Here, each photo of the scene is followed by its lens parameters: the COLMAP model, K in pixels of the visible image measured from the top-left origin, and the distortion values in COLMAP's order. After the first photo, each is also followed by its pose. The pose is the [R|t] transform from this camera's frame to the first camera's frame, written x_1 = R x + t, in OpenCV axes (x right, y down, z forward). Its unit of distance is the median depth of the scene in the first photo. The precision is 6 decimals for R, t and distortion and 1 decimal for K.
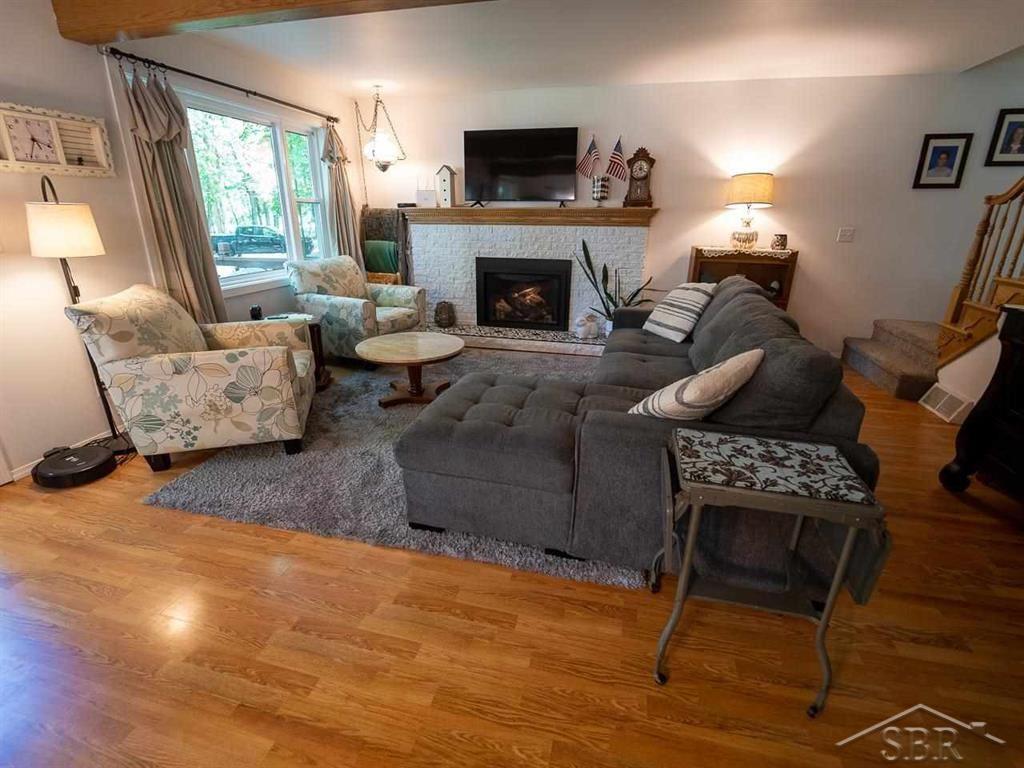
lens RADIAL K [[467.0, 0, 514.3], [0, 467.0, 382.7], [0, 0, 1]] dist [-0.018987, -0.000652]
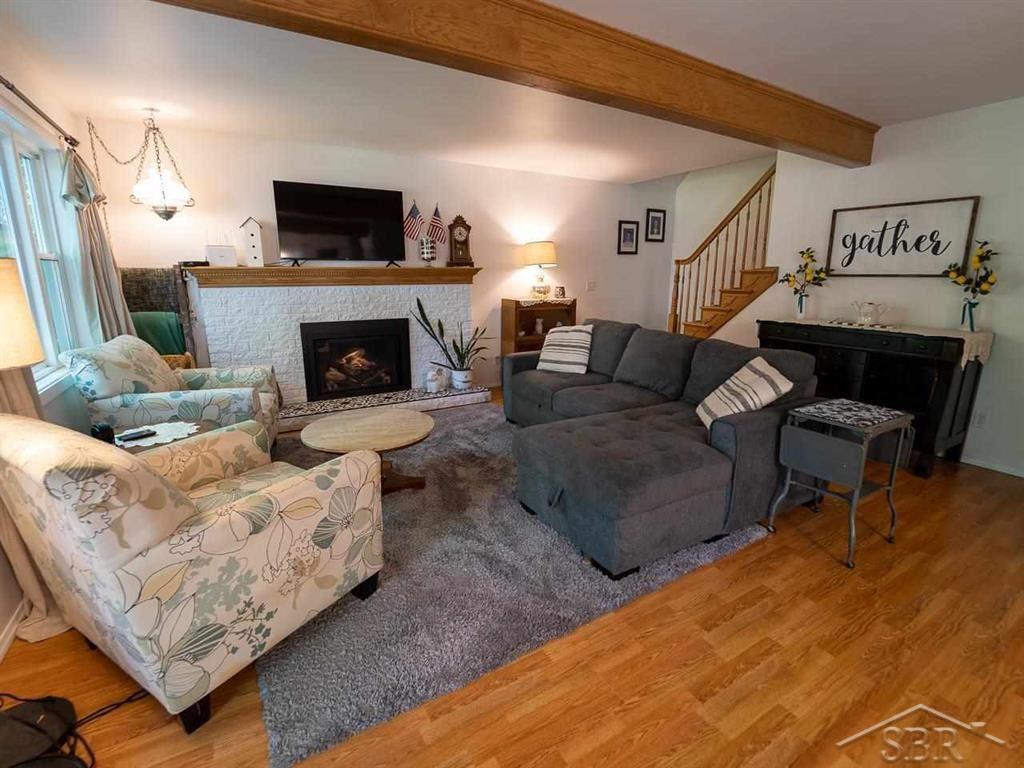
lens RADIAL K [[467.0, 0, 514.3], [0, 467.0, 382.7], [0, 0, 1]] dist [-0.018987, -0.000652]
pose [[0.716224, -0.164533, 0.678198, -0.448175], [0.239796, 0.970661, -0.017756, -0.061333], [-0.655379, 0.175347, 0.734665, 0.154019]]
